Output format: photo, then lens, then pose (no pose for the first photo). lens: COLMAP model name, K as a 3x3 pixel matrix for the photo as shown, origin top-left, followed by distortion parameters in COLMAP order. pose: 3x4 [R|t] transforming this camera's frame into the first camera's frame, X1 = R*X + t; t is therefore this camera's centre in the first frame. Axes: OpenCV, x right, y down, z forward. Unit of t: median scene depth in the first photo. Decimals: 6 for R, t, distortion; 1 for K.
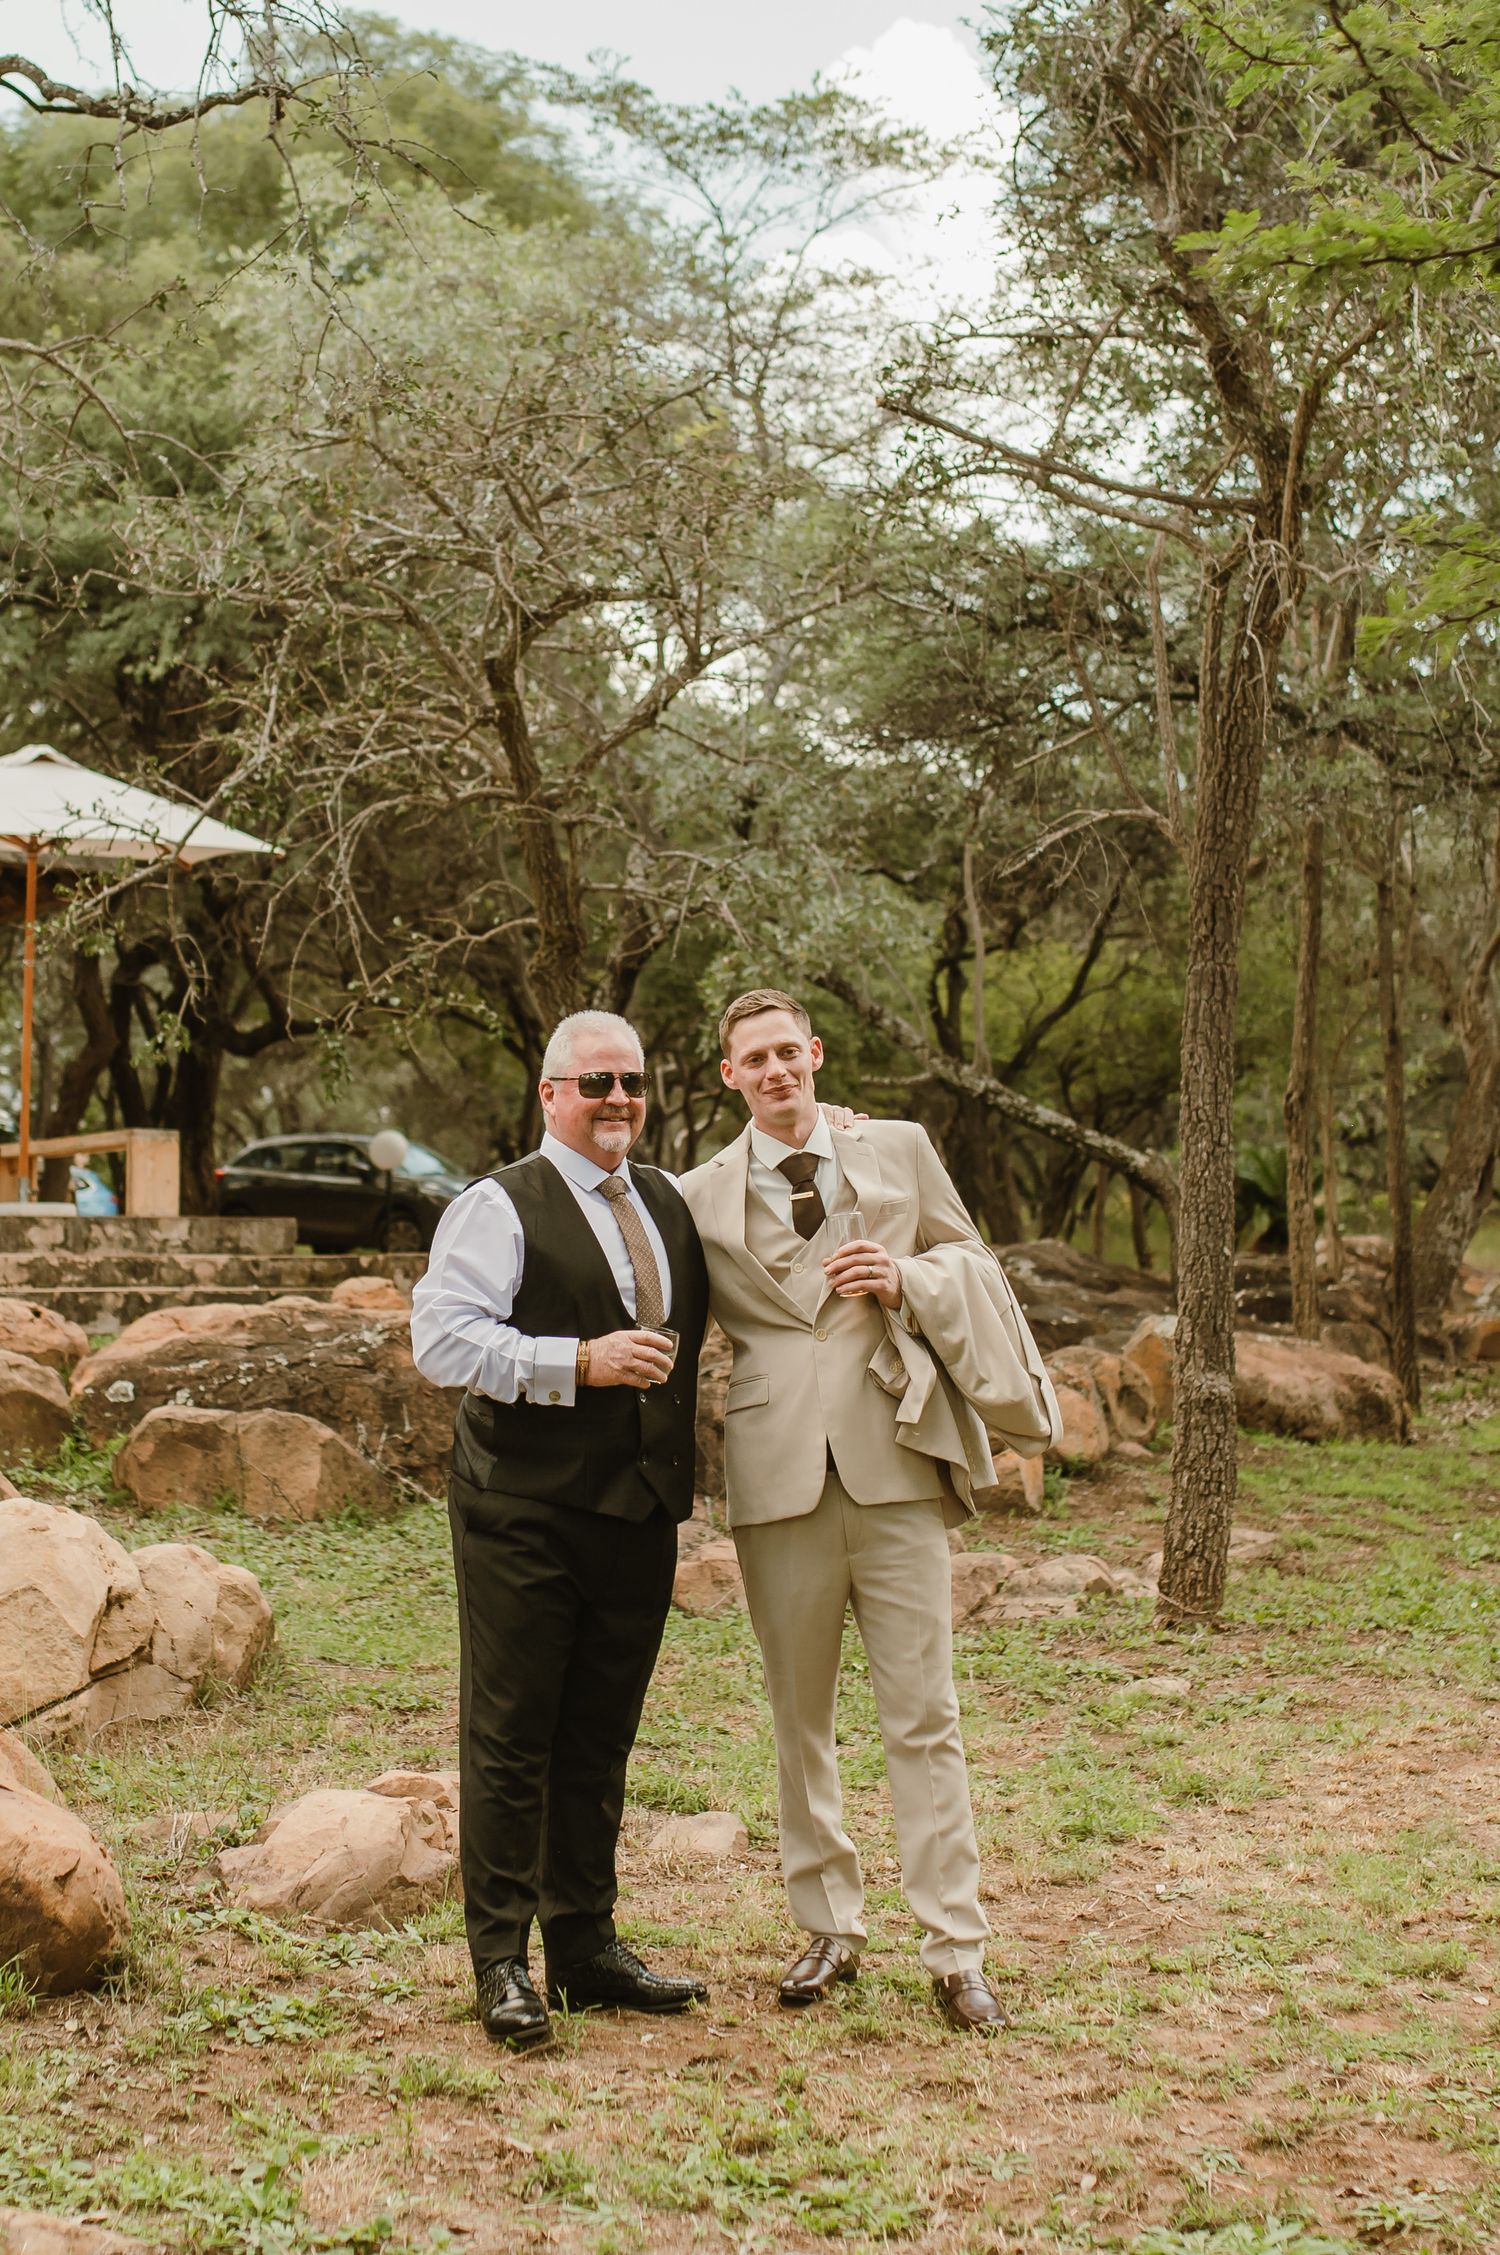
lens RADIAL K [[2136.5, 0, 740.5], [0, 2136.5, 1117.5], [0, 0, 1]] dist [-0.002549, 0.101646]
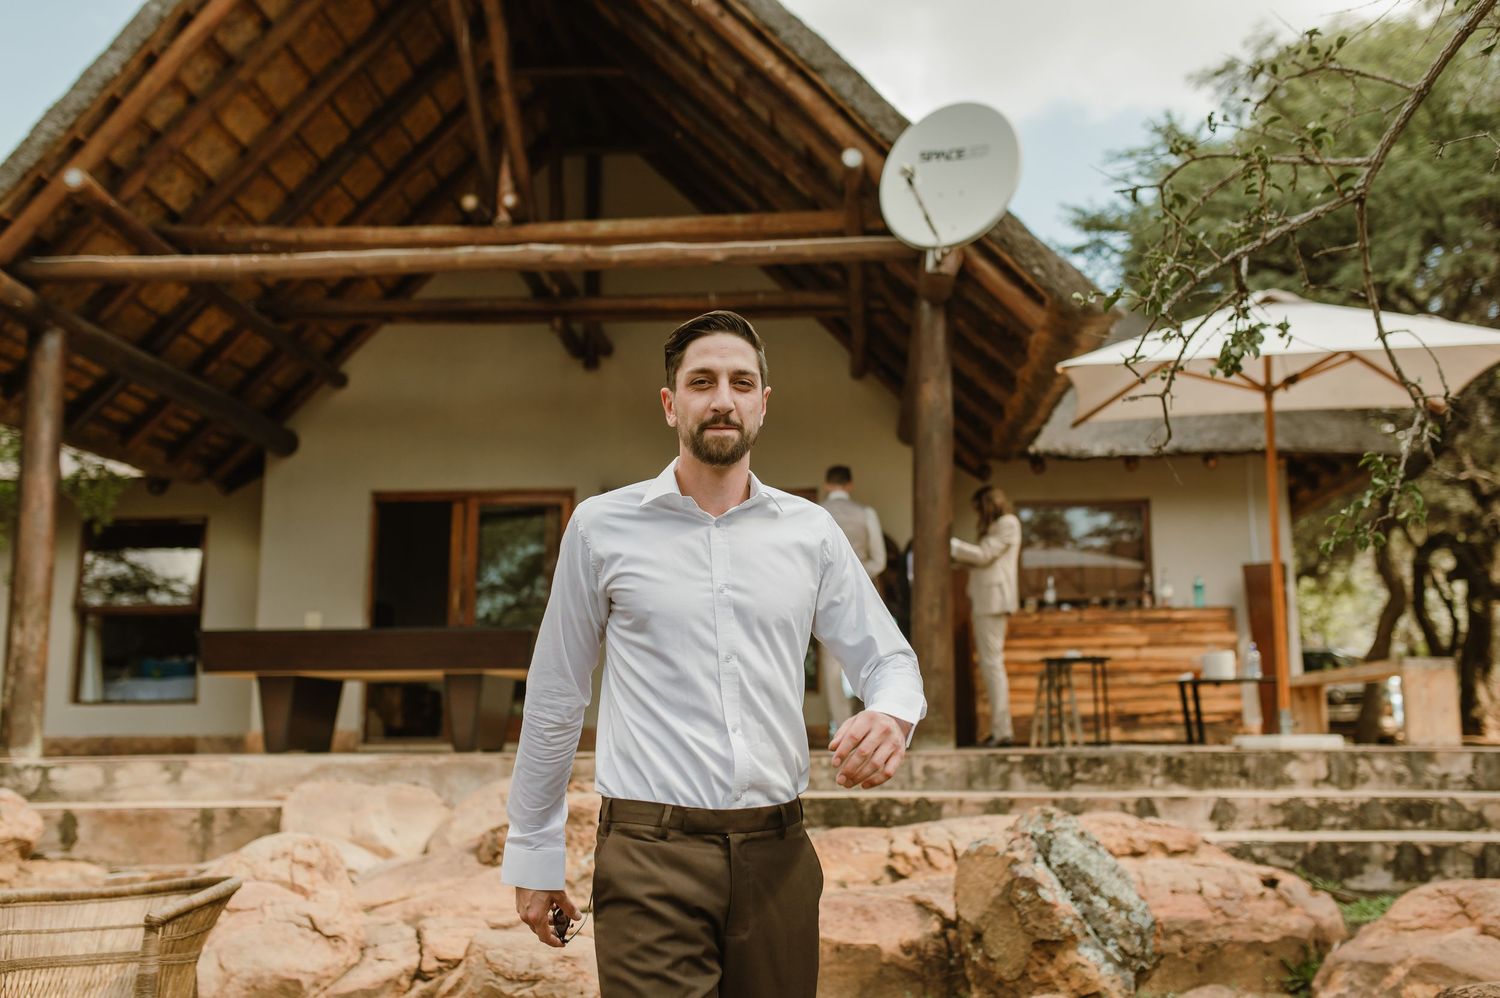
lens RADIAL K [[1421.2, 0, 749.7], [0, 1421.2, 481.4], [0, 0, 1]] dist [-0.002549, 0.101646]
pose [[0.751571, -0.103352, -0.651506, -0.083386], [0.024792, 0.991378, -0.128669, 0.002865], [0.659186, 0.080552, 0.747653, 0.350918]]
